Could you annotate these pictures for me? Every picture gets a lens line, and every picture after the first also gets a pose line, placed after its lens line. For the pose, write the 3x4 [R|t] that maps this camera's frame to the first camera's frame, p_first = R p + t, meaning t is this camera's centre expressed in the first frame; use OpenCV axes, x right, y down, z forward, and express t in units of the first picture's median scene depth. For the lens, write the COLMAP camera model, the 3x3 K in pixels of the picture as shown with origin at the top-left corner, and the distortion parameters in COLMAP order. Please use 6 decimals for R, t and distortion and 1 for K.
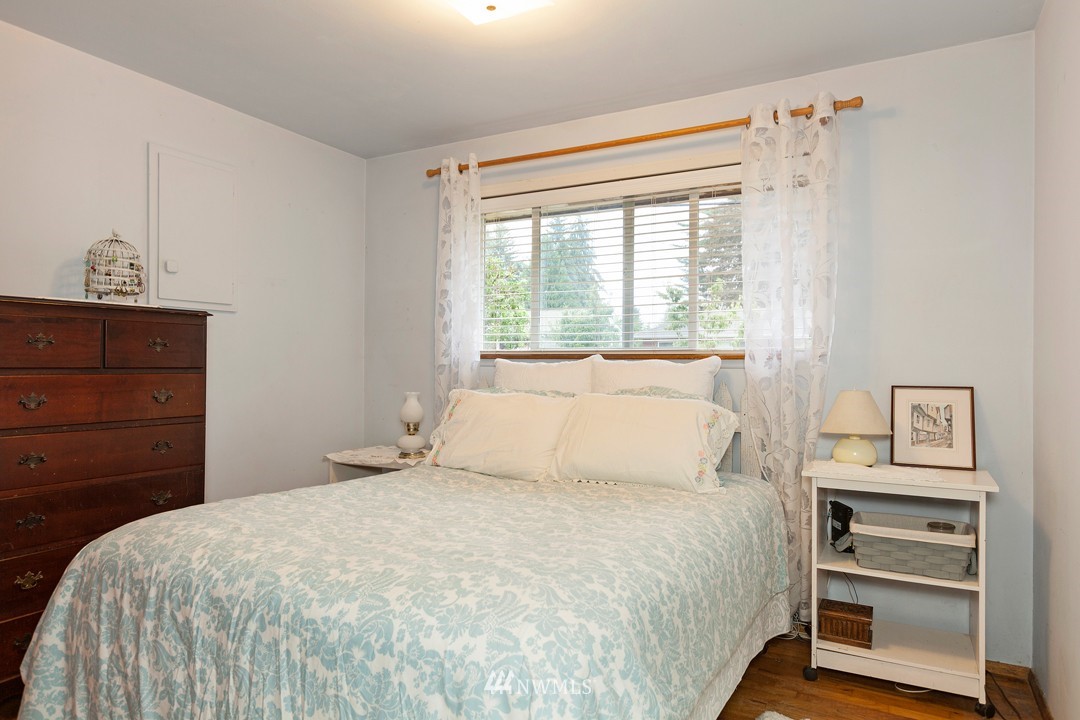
lens RADIAL K [[694.2, 0, 541.9], [0, 694.2, 361.4], [0, 0, 1]] dist [-0.003309, -0.001015]
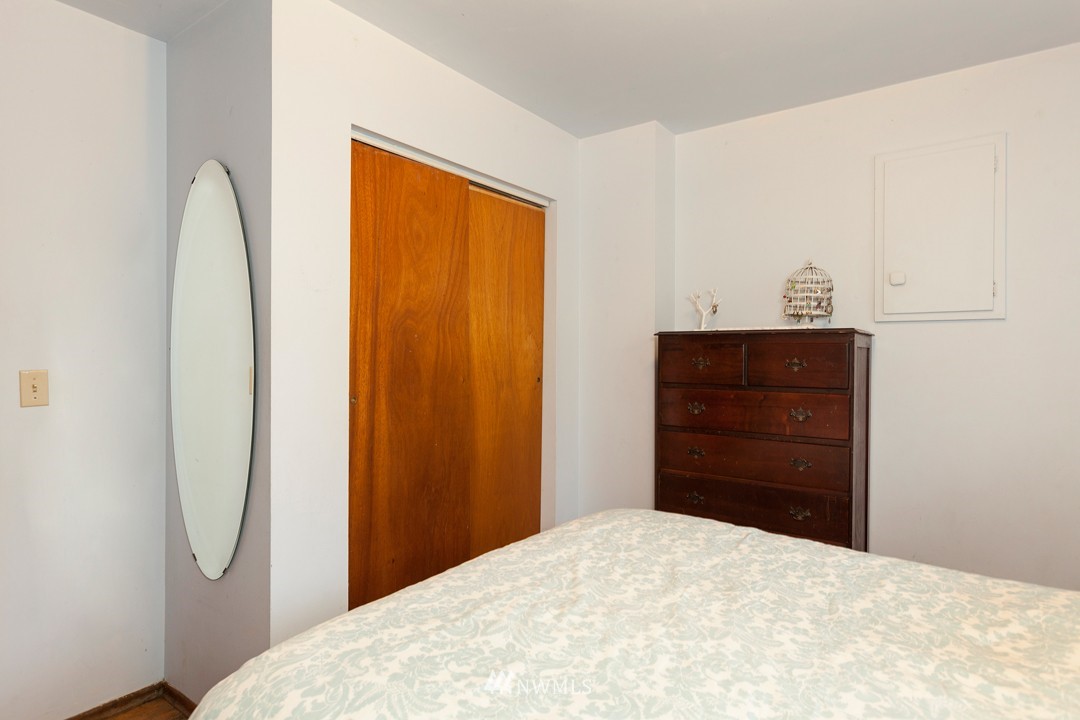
lens RADIAL K [[594.3, 0, 542.8], [0, 594.3, 360.0], [0, 0, 1]] dist [-0.001022, 0.005372]
pose [[-0.150996, -0.000079, -0.988534, 0.378373], [-0.002363, 0.999997, 0.000281, -0.030389], [0.988532, 0.002378, -0.150996, 0.750872]]
